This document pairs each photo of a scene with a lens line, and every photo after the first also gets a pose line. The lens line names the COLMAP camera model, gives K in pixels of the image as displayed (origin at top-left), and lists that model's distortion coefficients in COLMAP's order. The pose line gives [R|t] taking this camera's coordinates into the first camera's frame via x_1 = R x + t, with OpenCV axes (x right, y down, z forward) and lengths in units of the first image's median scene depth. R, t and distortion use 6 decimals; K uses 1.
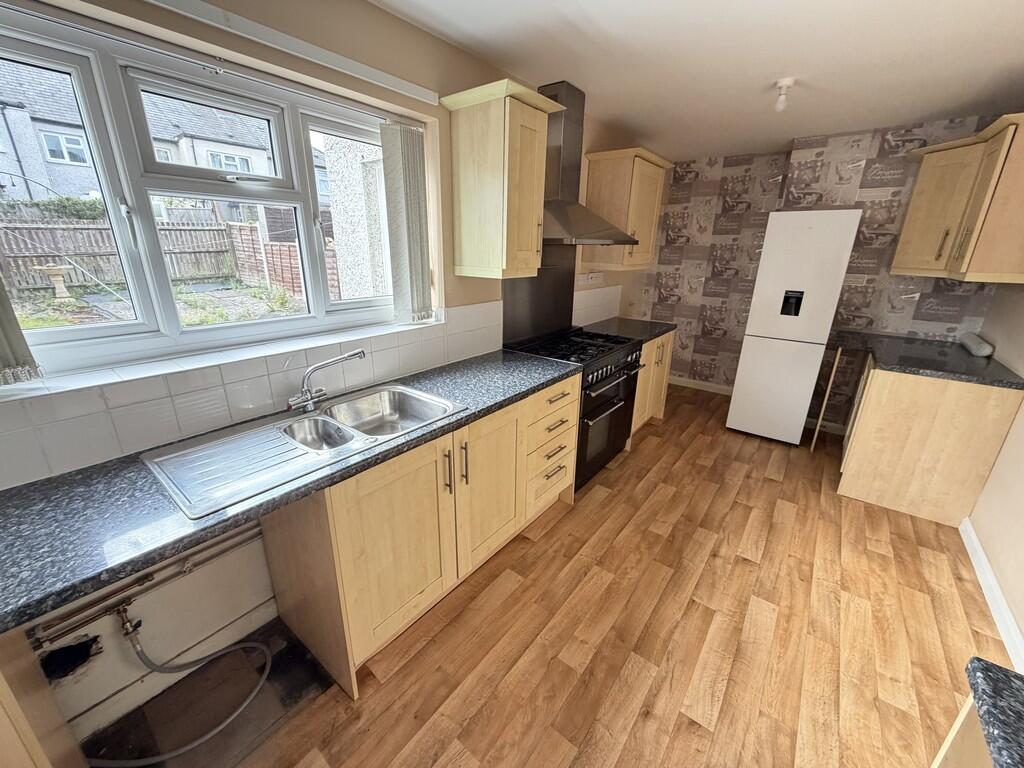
lens RADIAL K [[407.1, 0, 510.1], [0, 407.1, 383.0], [0, 0, 1]] dist [-0.001257, -0.000212]
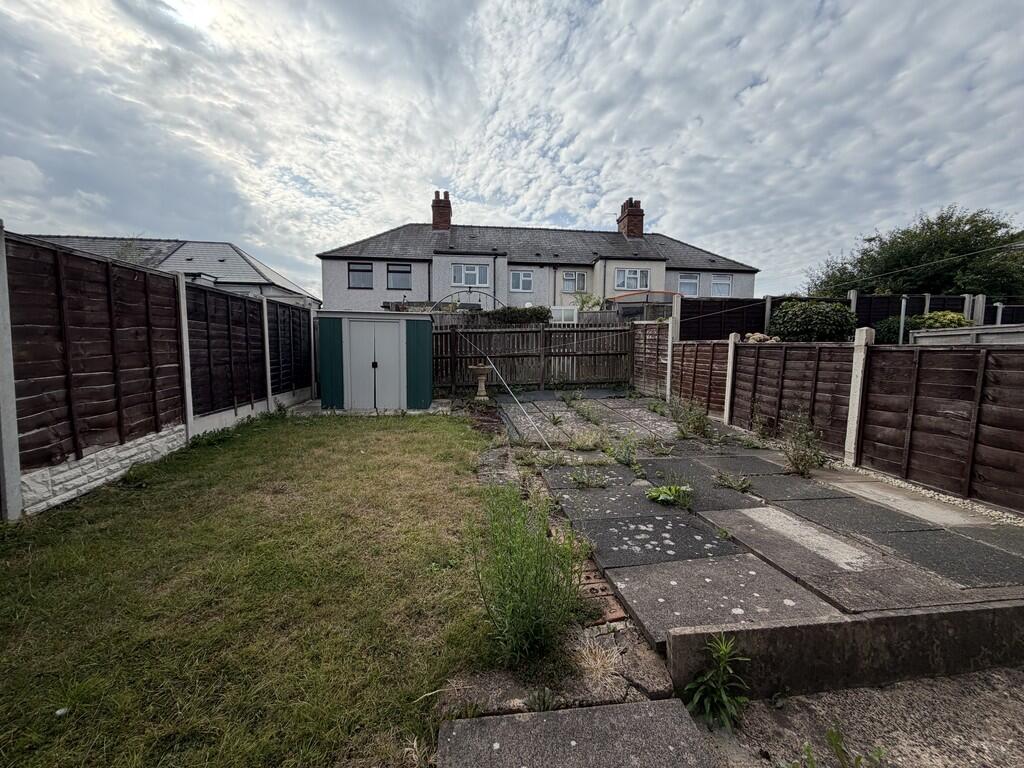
lens RADIAL K [[407.1, 0, 513.1], [0, 407.1, 387.2], [0, 0, 1]] dist [-0.001257, -0.000212]
pose [[0.697130, 0.053396, -0.714953, -0.261836], [-0.225873, 0.962797, -0.148337, -0.080628], [0.680434, 0.264898, 0.683256, 0.290214]]
